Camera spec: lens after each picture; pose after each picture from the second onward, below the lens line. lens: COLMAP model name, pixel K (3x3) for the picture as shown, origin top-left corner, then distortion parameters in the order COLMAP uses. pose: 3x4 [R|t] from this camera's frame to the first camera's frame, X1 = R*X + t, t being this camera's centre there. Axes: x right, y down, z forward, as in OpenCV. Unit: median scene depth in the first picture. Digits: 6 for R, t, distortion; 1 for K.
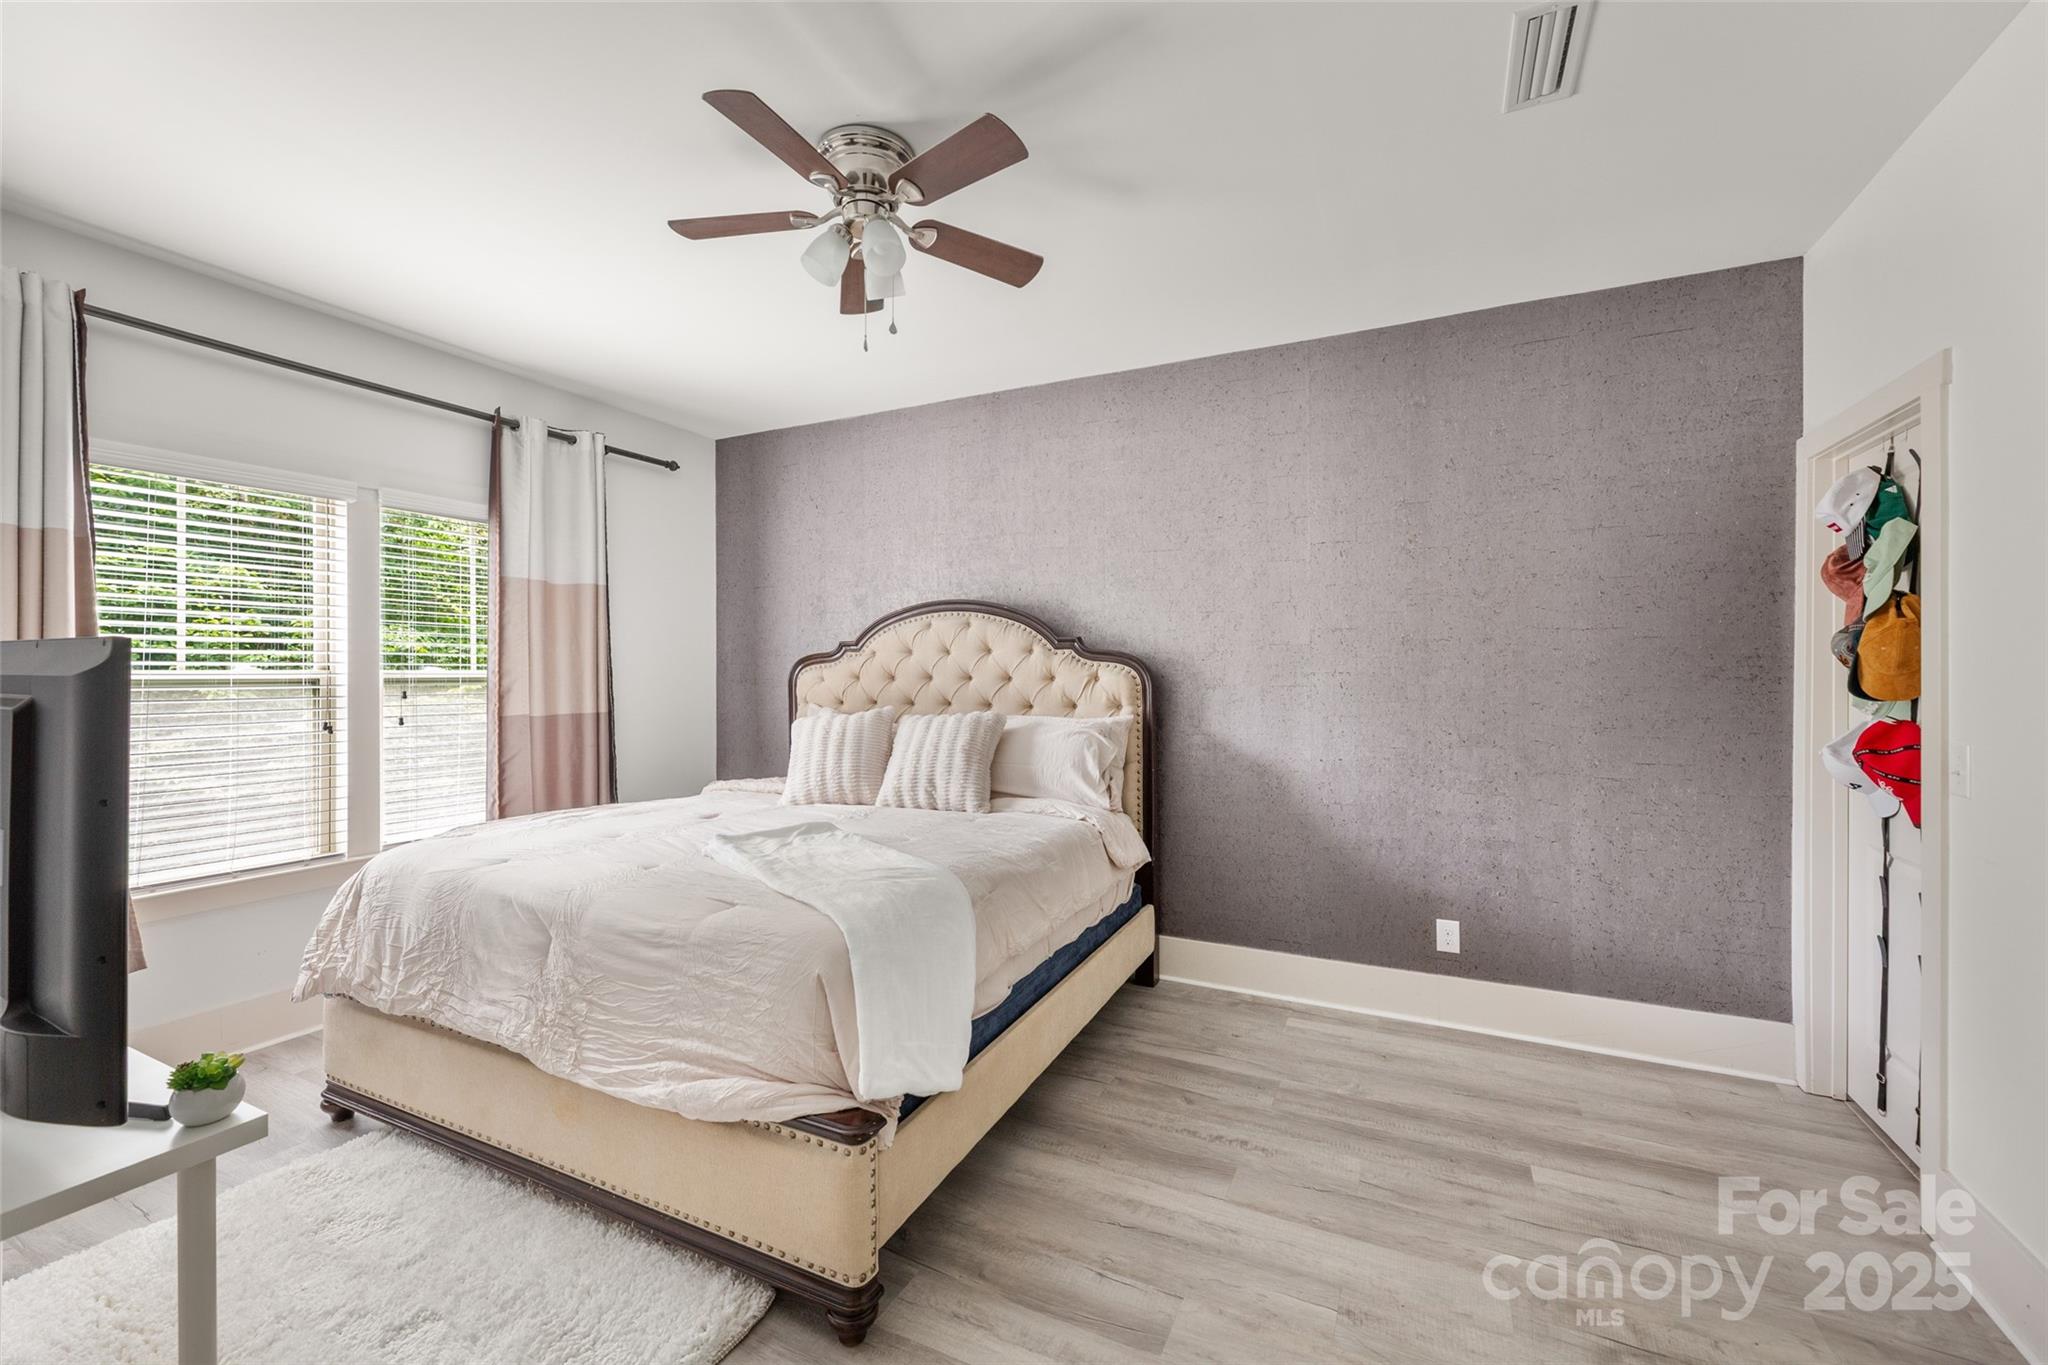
lens RADIAL K [[817.6, 0, 1016.2], [0, 817.6, 663.4], [0, 0, 1]] dist [-0.000344, -0.000181]
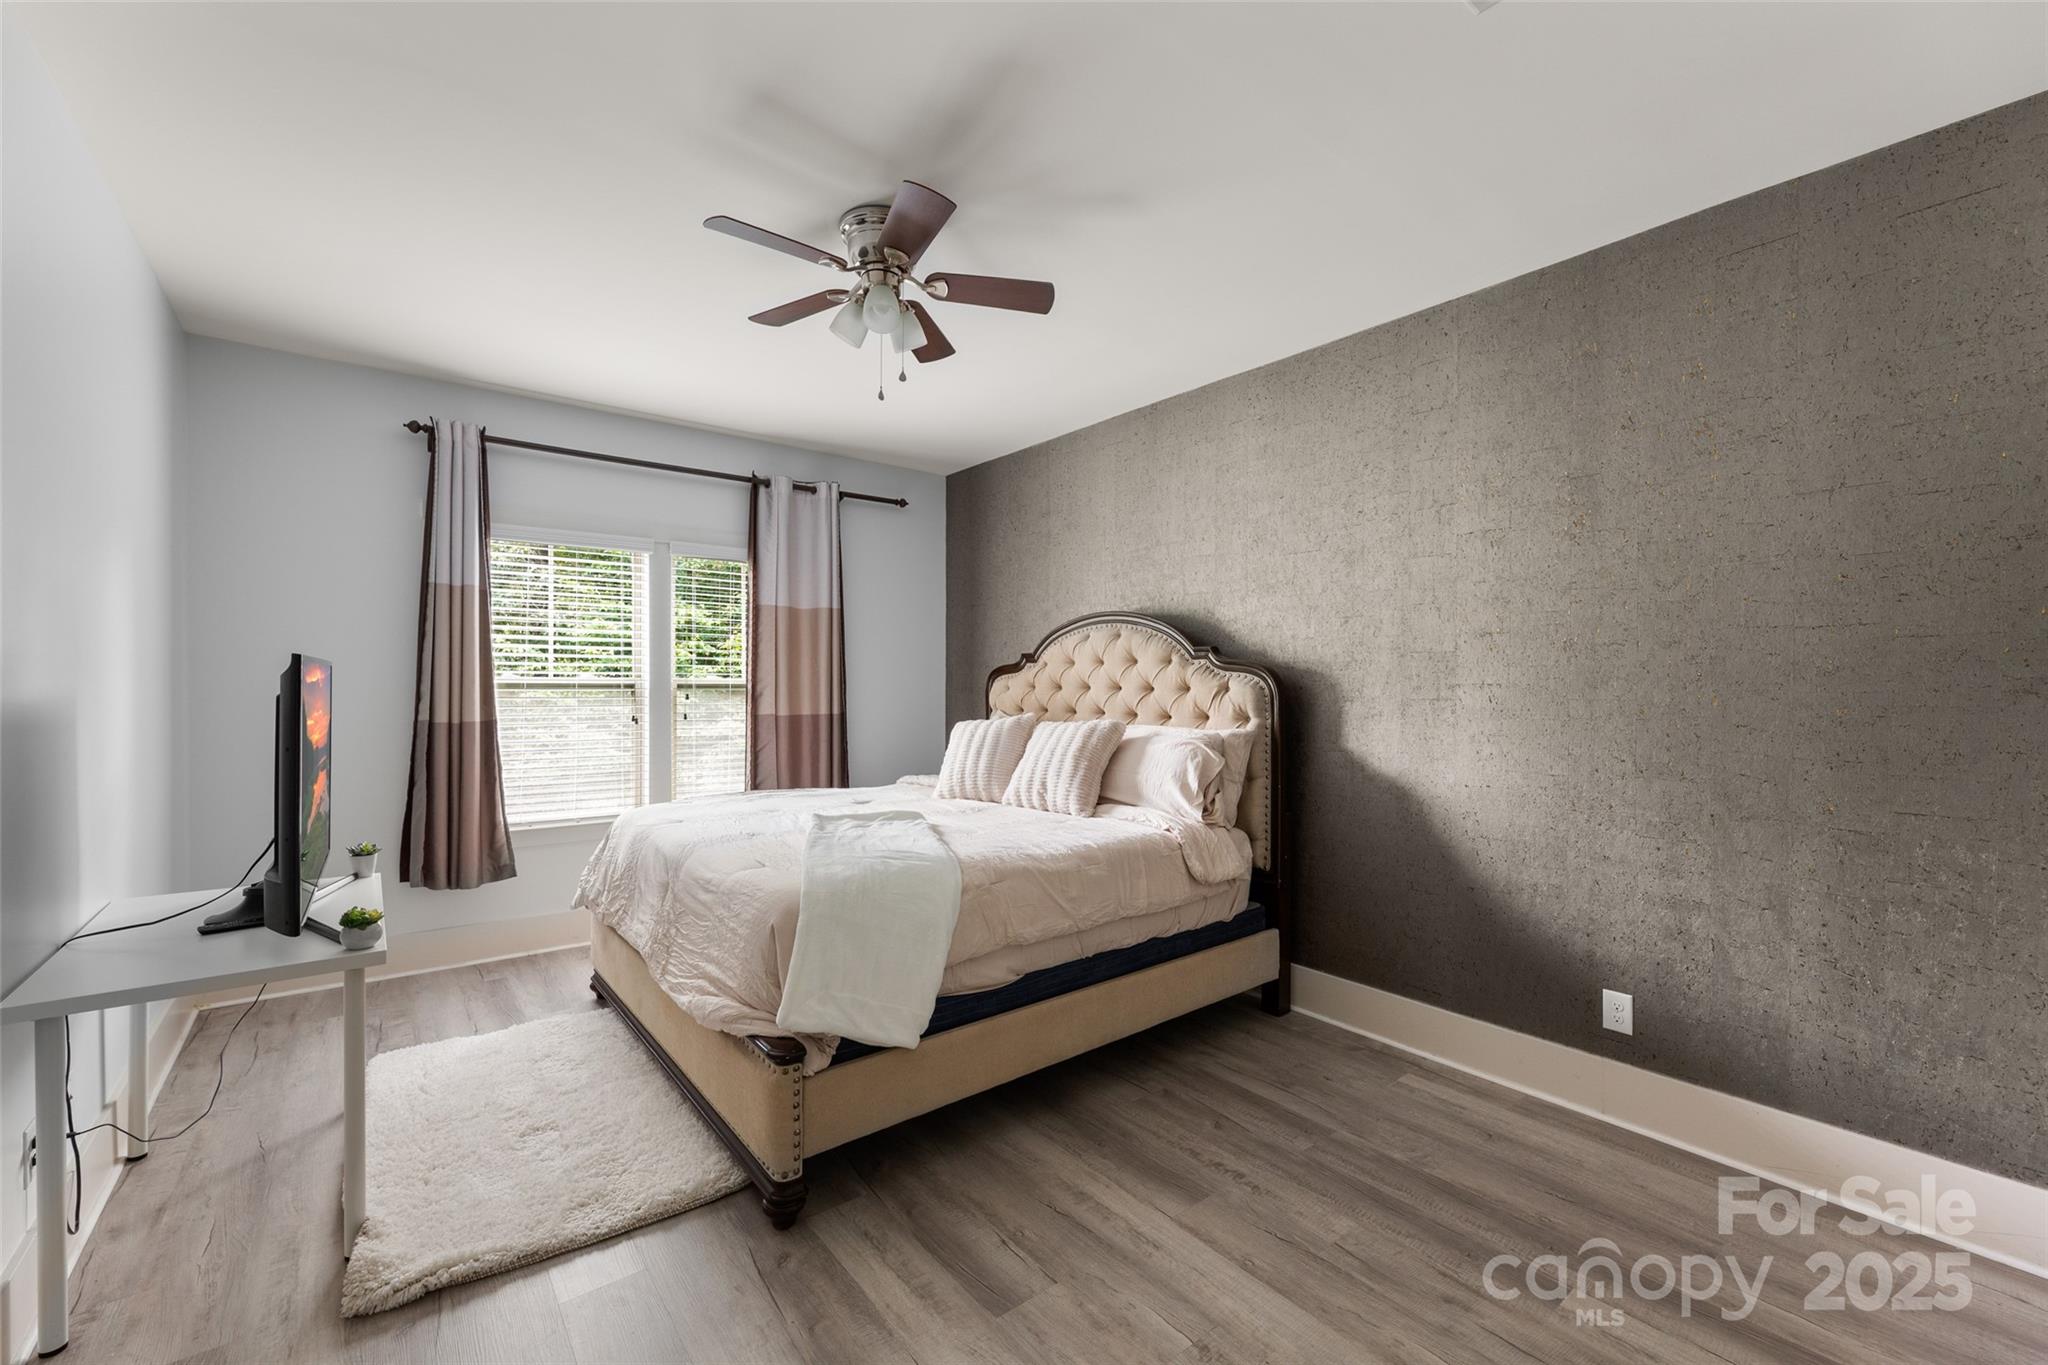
lens RADIAL K [[819.1, 0, 1024.0], [0, 819.1, 682.5], [0, 0, 1]] dist [0.001053, -0.000058]
pose [[0.908332, 0.005417, -0.418215, 0.324483], [-0.002071, 0.999962, 0.008454, 0.003382], [0.418245, -0.006813, 0.908309, 0.023396]]
